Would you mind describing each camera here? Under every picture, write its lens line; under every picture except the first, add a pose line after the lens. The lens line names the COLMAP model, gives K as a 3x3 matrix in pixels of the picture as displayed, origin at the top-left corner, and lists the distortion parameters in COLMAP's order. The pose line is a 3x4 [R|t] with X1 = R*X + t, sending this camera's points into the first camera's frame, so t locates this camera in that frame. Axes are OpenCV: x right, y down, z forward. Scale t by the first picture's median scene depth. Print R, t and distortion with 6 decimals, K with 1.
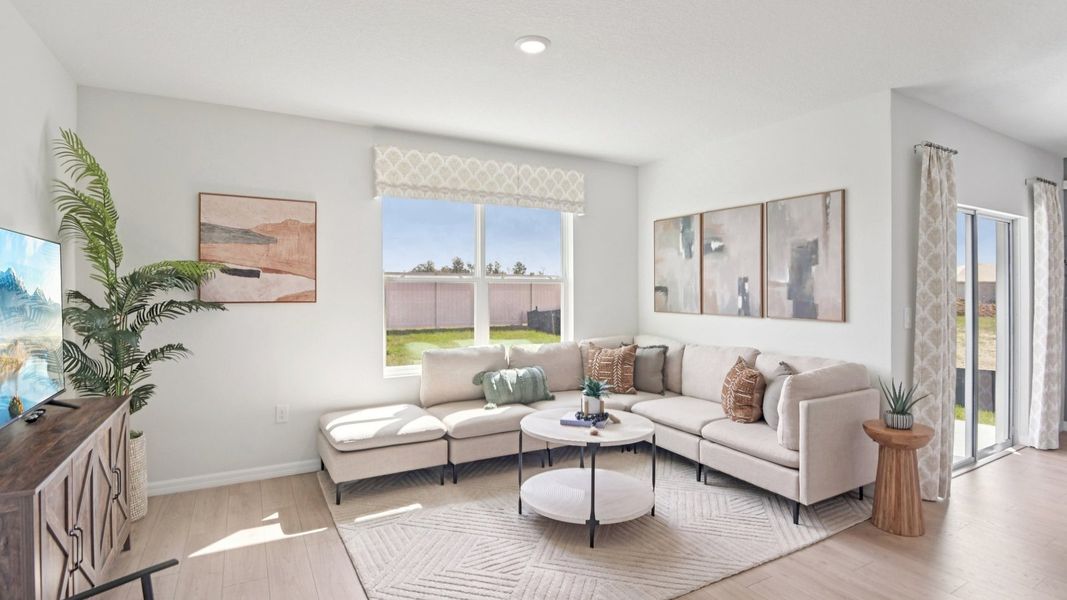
lens RADIAL K [[510.7, 0, 539.9], [0, 510.7, 282.7], [0, 0, 1]] dist [-0.011647, -0.013128]
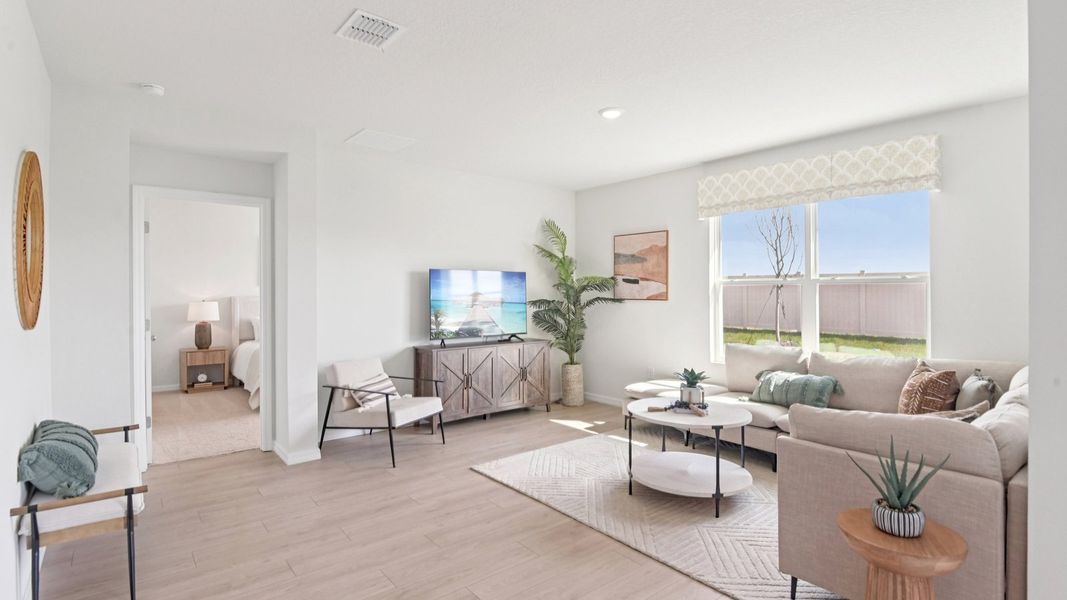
lens RADIAL K [[510.7, 0, 539.1], [0, 510.7, 294.5], [0, 0, 1]] dist [-0.011647, -0.013128]
pose [[0.180455, 0.001642, -0.983582, 0.900057], [0.010940, 0.999933, 0.003676, 0.012747], [0.983522, -0.011424, 0.180425, 0.380060]]
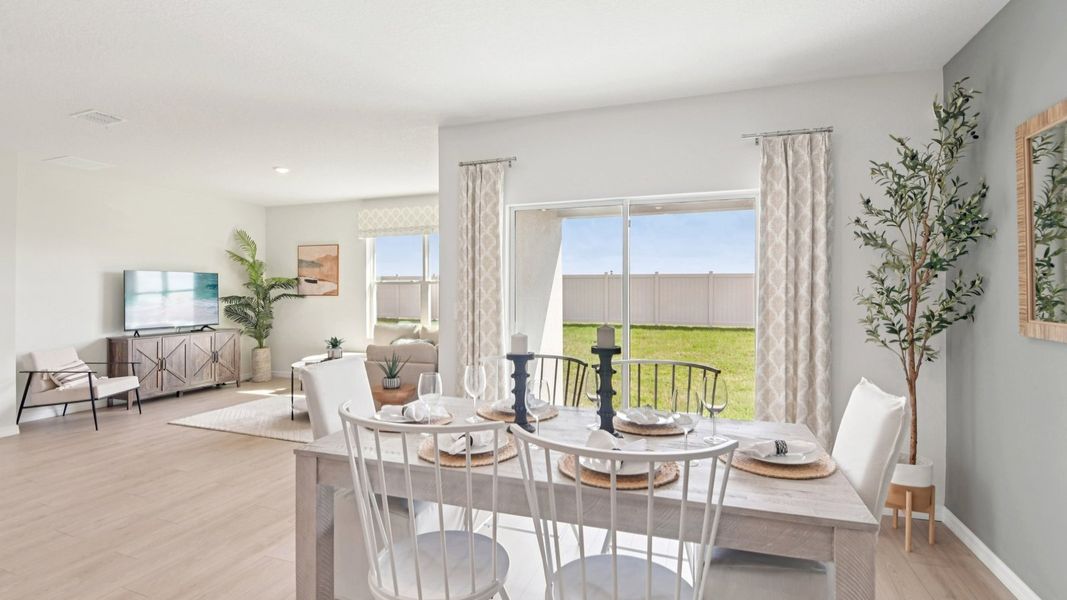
lens RADIAL K [[510.7, 0, 527.3], [0, 510.7, 278.4], [0, 0, 1]] dist [-0.011647, -0.013128]
pose [[0.637974, -0.019304, -0.769816, 1.515556], [0.015498, 0.999805, -0.012227, 0.007821], [0.769902, -0.004130, 0.638149, 0.307166]]
